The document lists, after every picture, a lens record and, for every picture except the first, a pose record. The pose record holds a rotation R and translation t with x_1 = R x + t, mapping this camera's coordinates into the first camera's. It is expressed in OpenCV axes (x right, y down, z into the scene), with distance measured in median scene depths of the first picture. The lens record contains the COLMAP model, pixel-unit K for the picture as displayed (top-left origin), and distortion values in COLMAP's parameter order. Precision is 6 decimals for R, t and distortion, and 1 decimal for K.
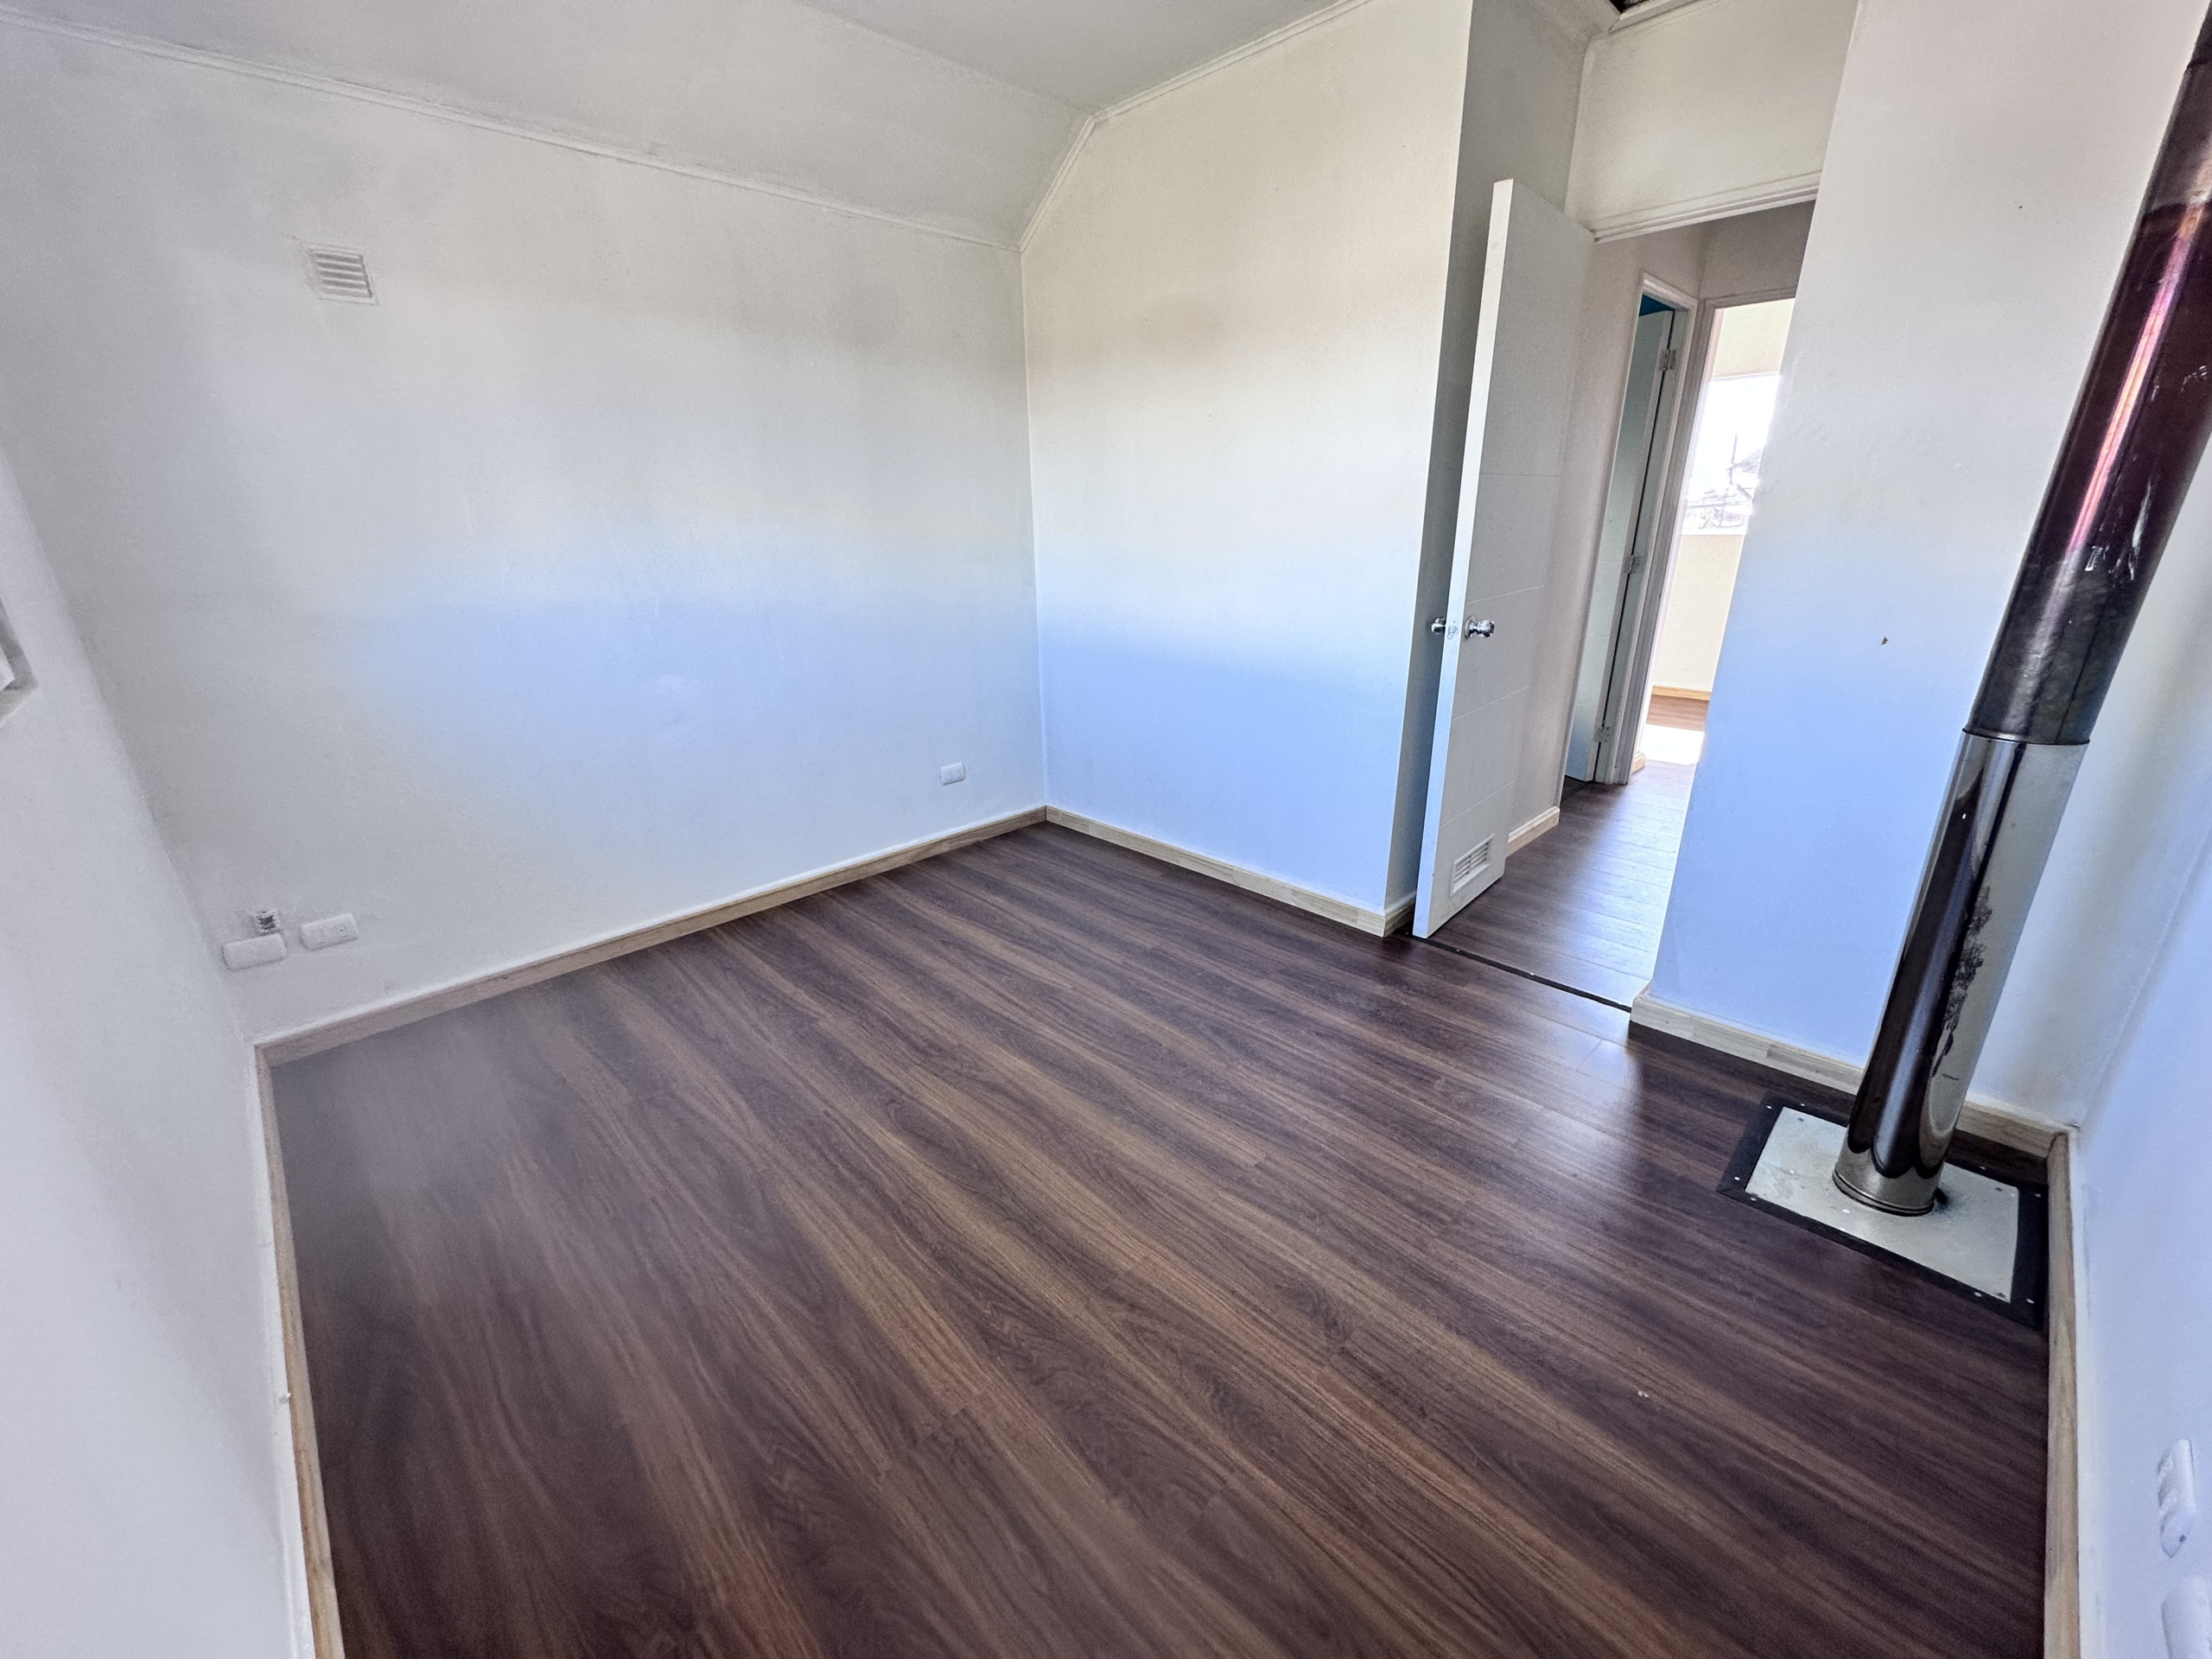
lens RADIAL K [[884.6, 0, 1111.1], [0, 884.6, 820.1], [0, 0, 1]] dist [0.000800, -0.000034]
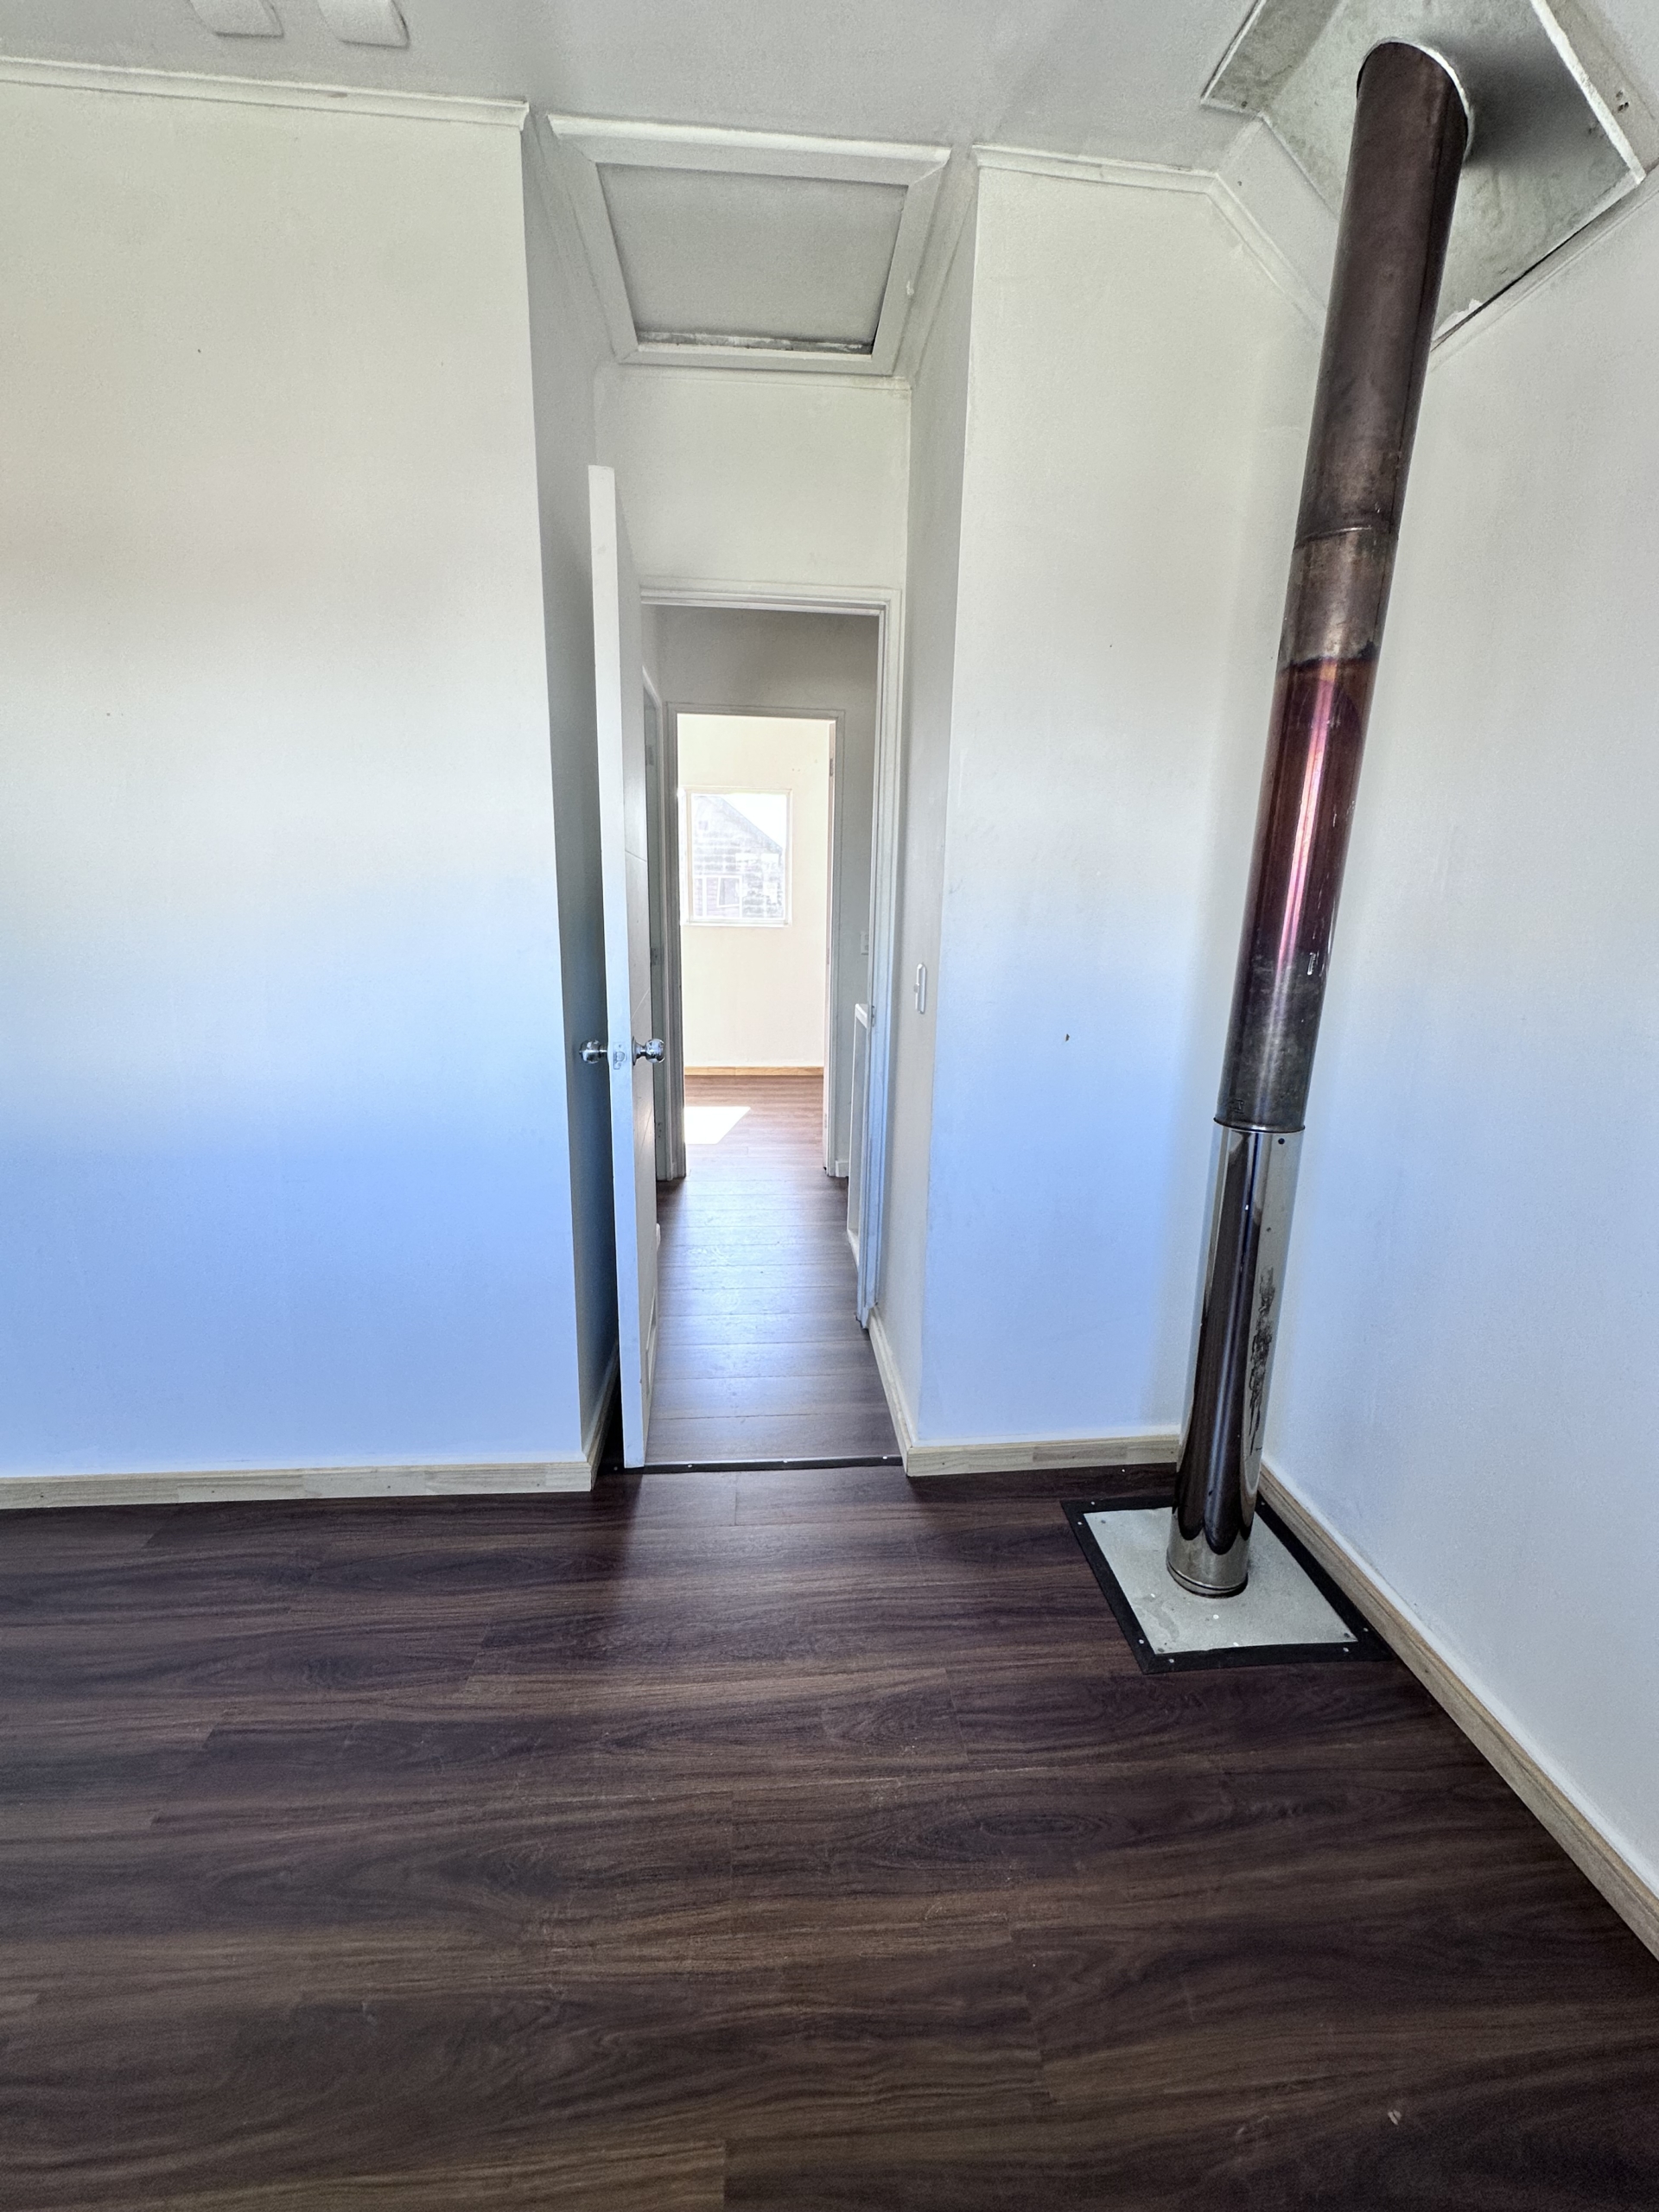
lens RADIAL K [[884.6, 0, 828.8], [0, 884.6, 1103.2], [0, 0, 1]] dist [0.000800, -0.000034]
pose [[0.637034, -0.142272, 0.757593, -0.068385], [0.220794, 0.975317, -0.002498, -0.147739], [-0.738538, 0.168863, 0.652723, 0.436068]]
